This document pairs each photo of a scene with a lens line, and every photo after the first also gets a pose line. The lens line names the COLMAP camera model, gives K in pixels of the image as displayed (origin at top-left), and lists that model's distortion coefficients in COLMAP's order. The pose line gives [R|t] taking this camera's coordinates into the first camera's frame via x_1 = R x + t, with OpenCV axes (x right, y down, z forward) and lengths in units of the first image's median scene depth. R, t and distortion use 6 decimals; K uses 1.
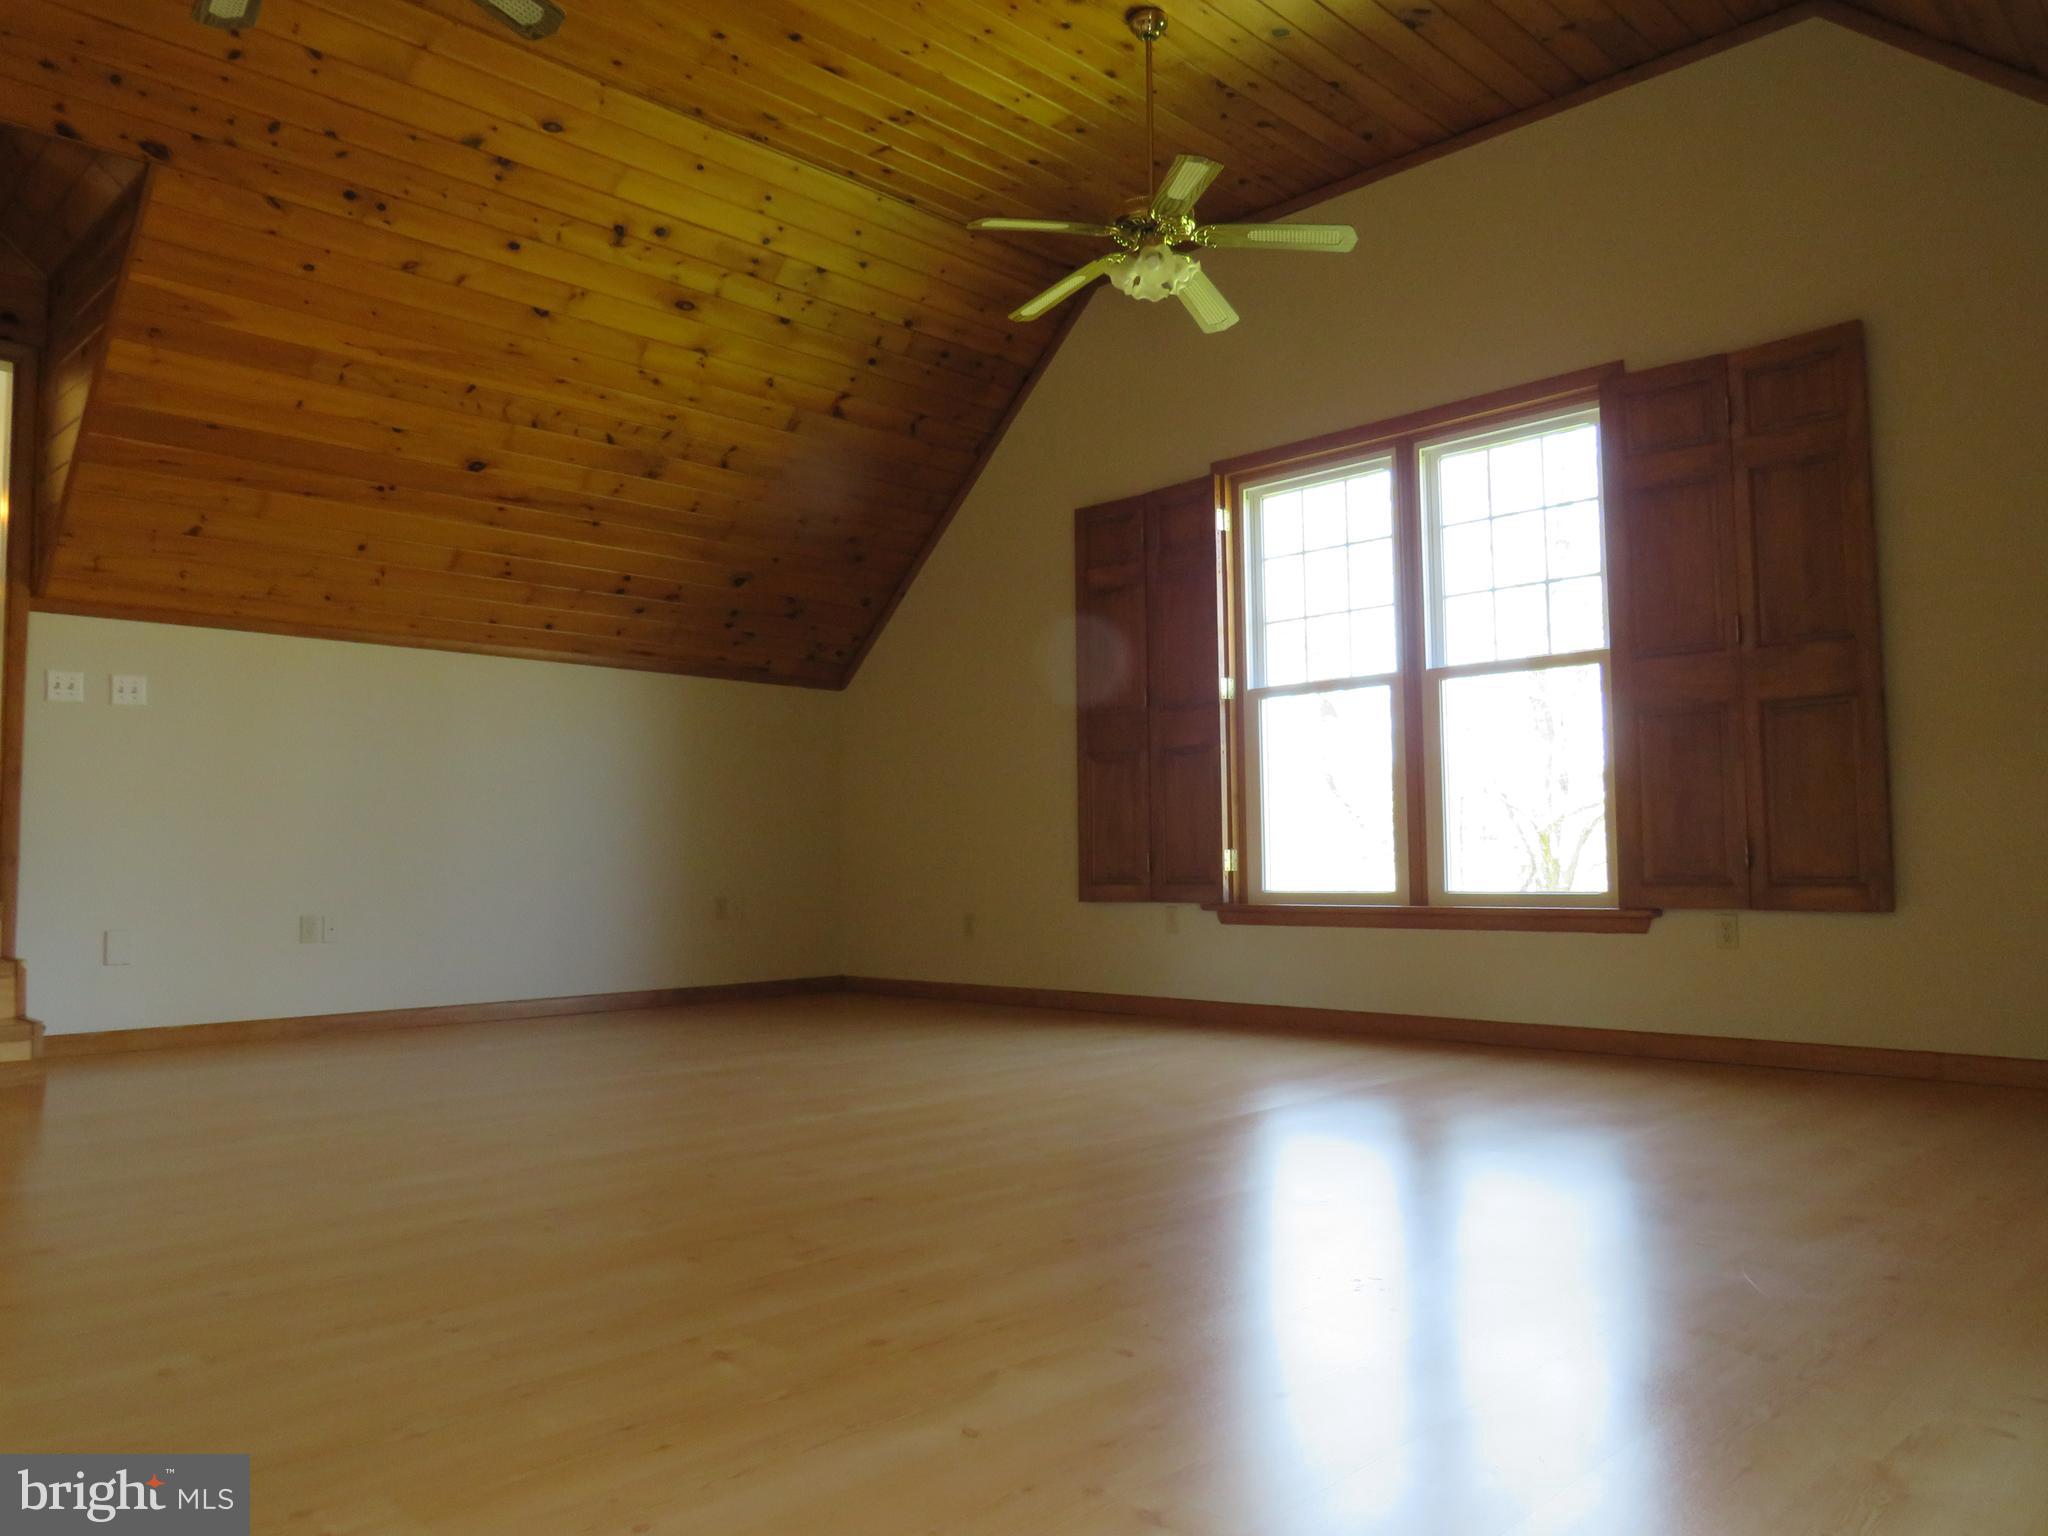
lens RADIAL K [[1437.3, 0, 1024.0], [0, 1437.3, 768.0], [0, 0, 1]] dist [-0.021215, -0.001748]
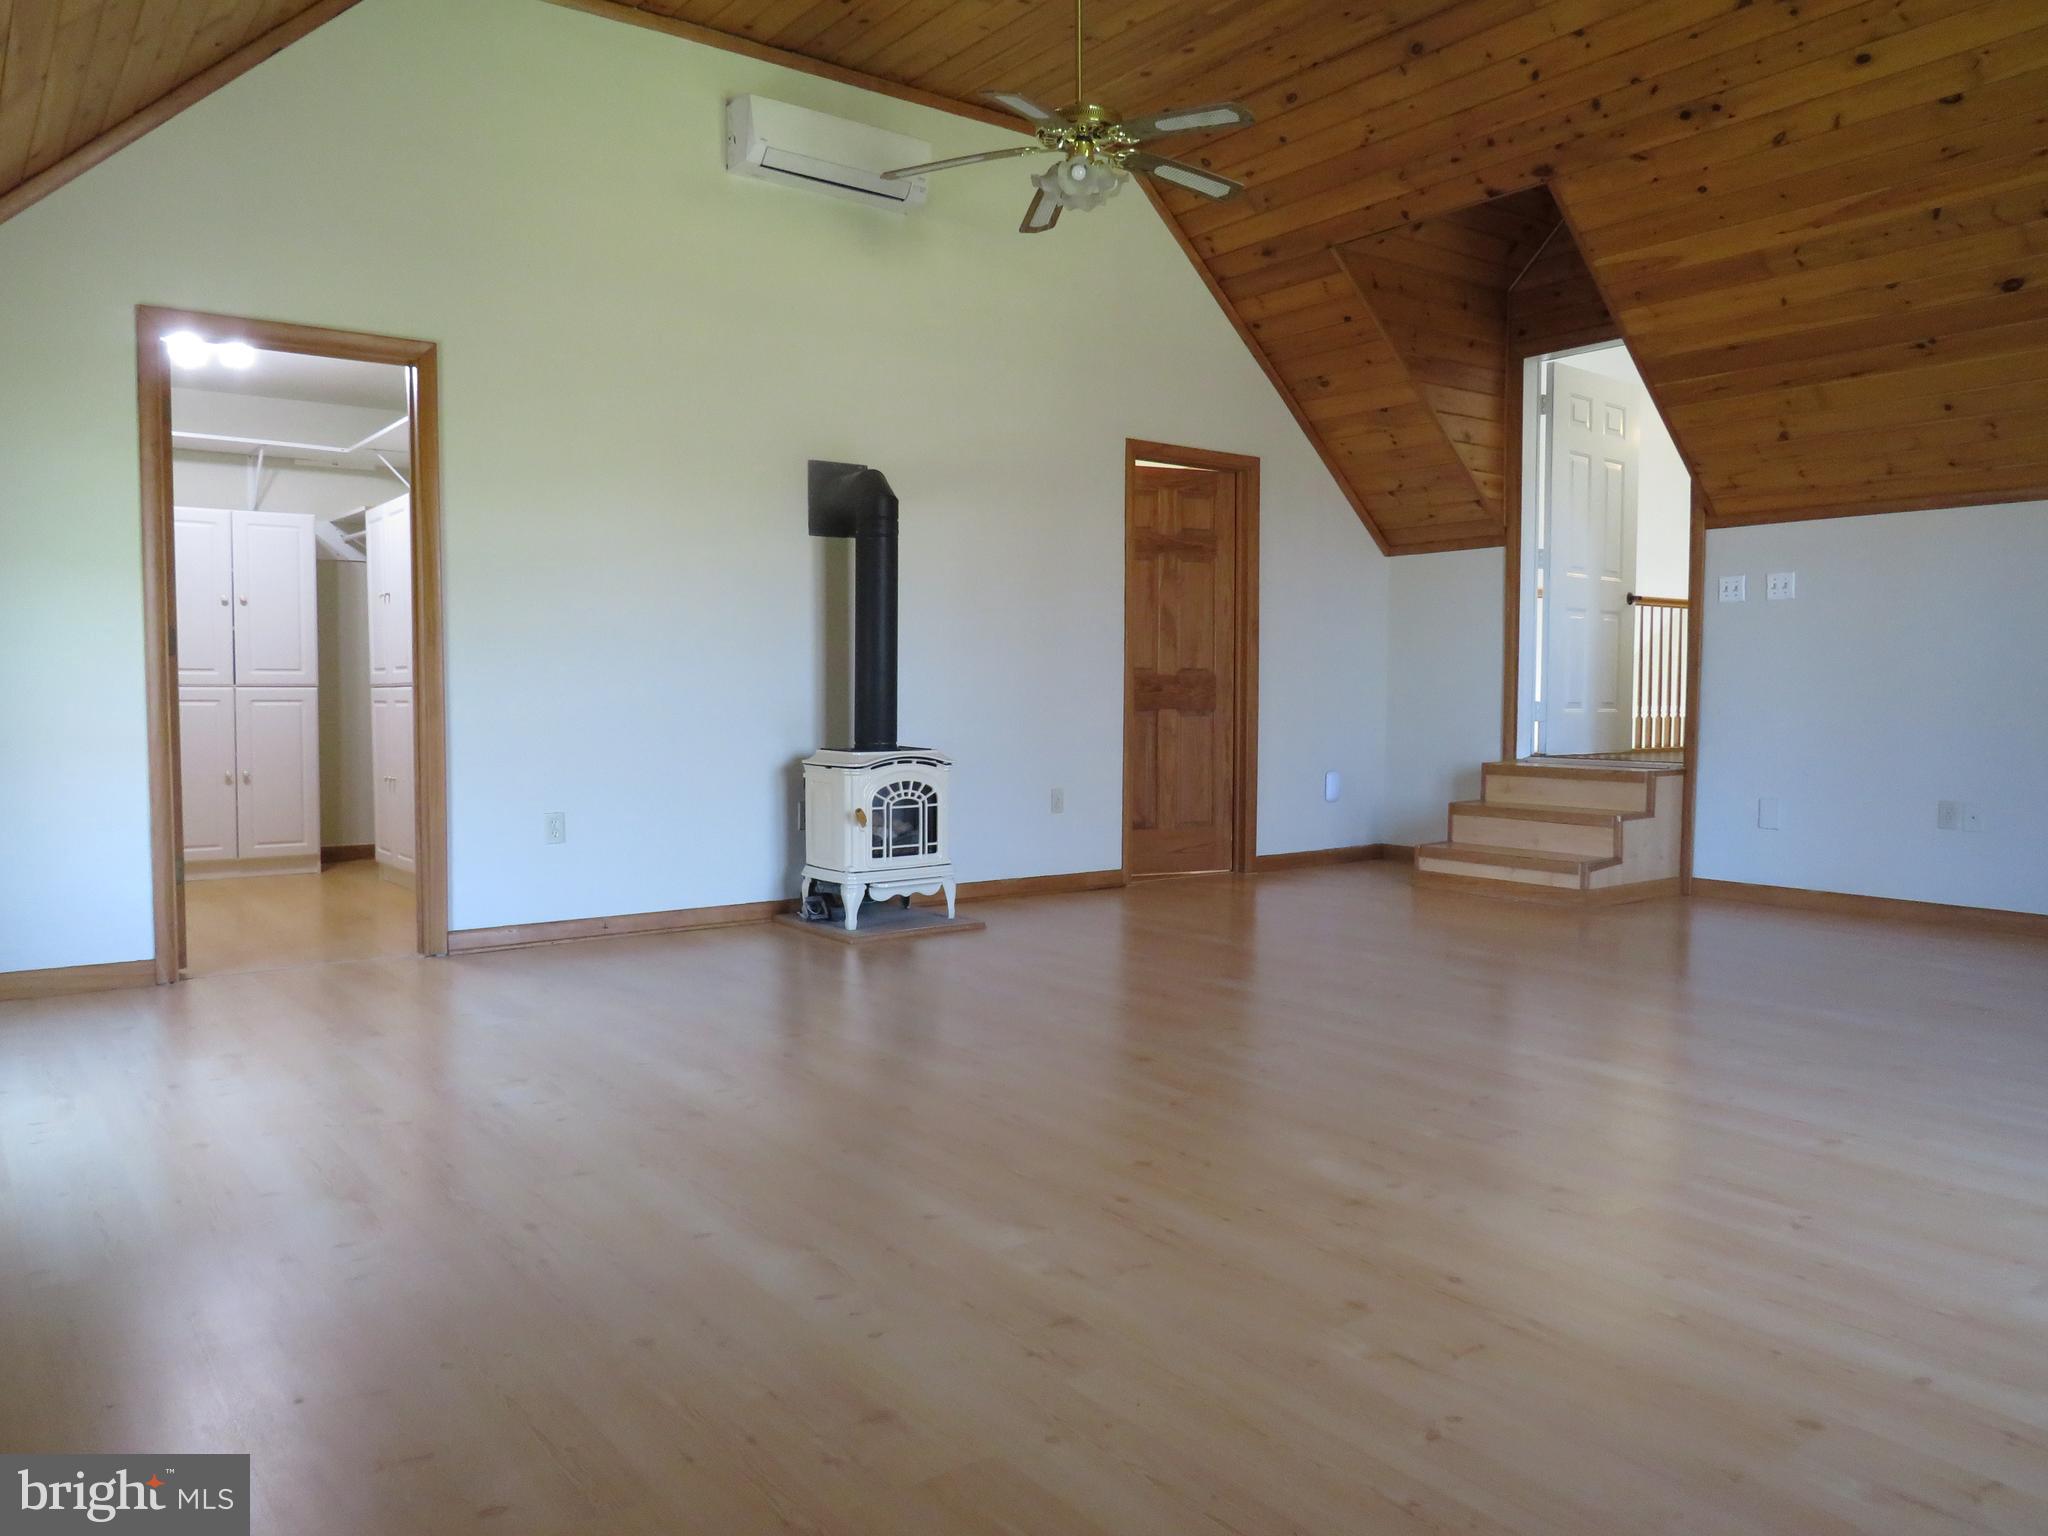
lens RADIAL K [[1437.3, 0, 1024.0], [0, 1437.3, 768.0], [0, 0, 1]] dist [-0.021215, -0.001748]
pose [[-0.132022, 0.064222, -0.989164, 0.628703], [0.067547, 0.996162, 0.055661, -0.016184], [0.988943, -0.059467, -0.135853, 0.612027]]
